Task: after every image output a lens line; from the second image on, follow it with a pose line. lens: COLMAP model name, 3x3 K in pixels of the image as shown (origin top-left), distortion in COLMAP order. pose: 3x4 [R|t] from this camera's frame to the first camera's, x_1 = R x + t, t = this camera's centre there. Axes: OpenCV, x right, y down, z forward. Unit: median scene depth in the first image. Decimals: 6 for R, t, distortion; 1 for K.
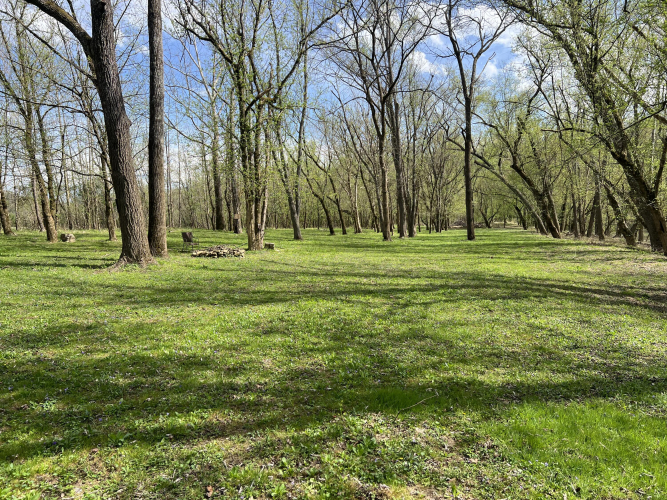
lens RADIAL K [[496.1, 0, 335.2], [0, 496.1, 252.9], [0, 0, 1]] dist [0.068362, -0.073636]
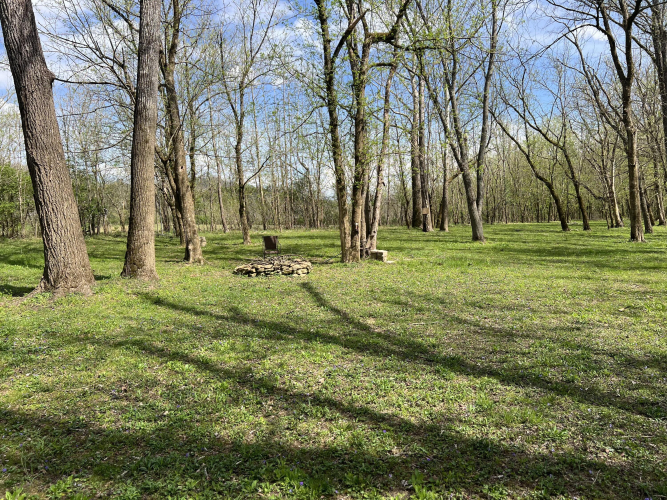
lens RADIAL K [[496.1, 0, 333.1], [0, 496.1, 251.0], [0, 0, 1]] dist [0.068362, -0.073636]
pose [[0.857409, 0.008652, -0.514563, 0.130482], [-0.003862, 0.999939, 0.010377, -0.020703], [0.514621, -0.006910, 0.857390, 0.296083]]
